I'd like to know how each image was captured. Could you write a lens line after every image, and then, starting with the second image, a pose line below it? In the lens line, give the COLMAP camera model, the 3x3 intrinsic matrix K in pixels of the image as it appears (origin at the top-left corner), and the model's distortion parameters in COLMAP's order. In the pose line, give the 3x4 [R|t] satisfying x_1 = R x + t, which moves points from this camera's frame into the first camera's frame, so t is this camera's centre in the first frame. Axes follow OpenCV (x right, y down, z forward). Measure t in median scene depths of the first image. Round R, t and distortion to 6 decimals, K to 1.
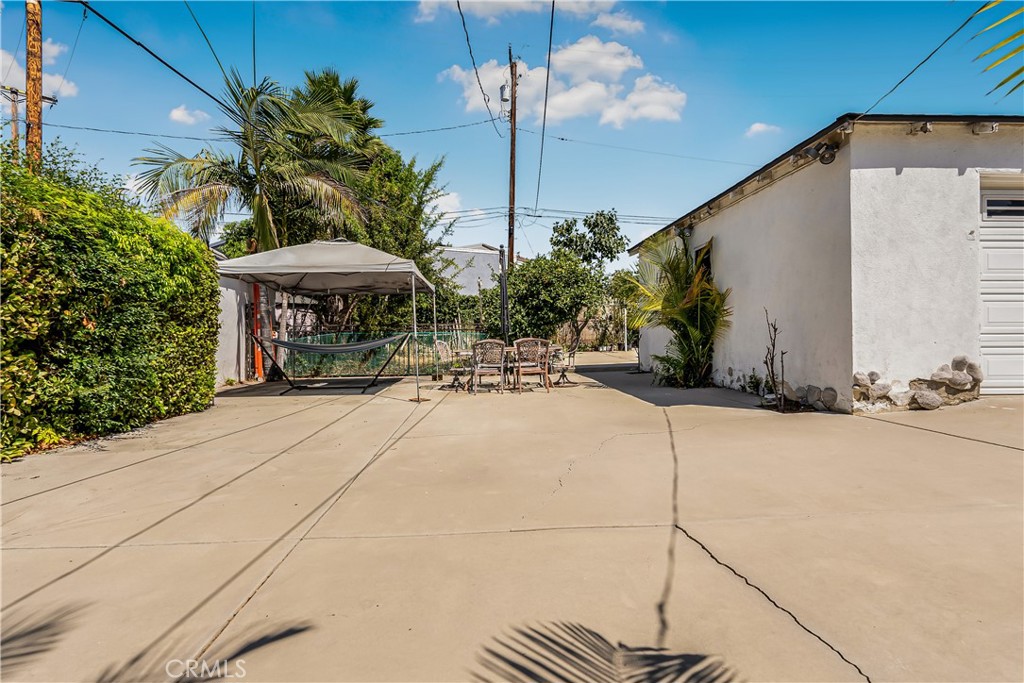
lens RADIAL K [[453.9, 0, 511.9], [0, 453.9, 331.7], [0, 0, 1]] dist [-0.000418, 0.000078]
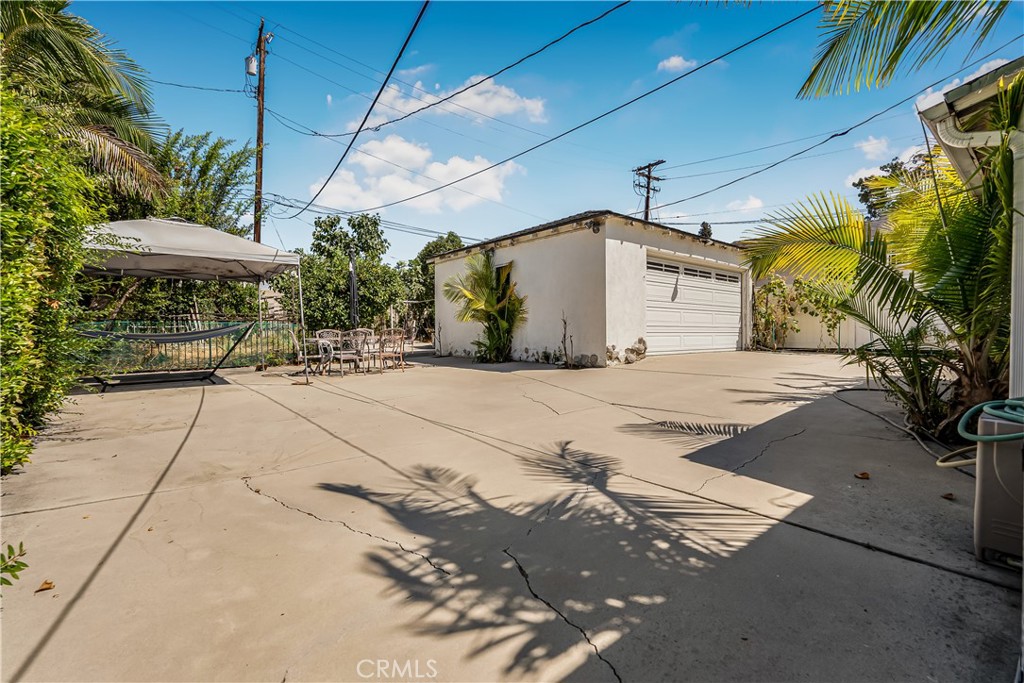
lens RADIAL K [[453.9, 0, 511.9], [0, 453.9, 331.7], [0, 0, 1]] dist [-0.000418, 0.000078]
pose [[0.782079, 0.004280, 0.623165, -0.507660], [-0.008553, 0.999956, 0.003866, 0.018994], [-0.623121, -0.008353, 0.782081, -0.164677]]
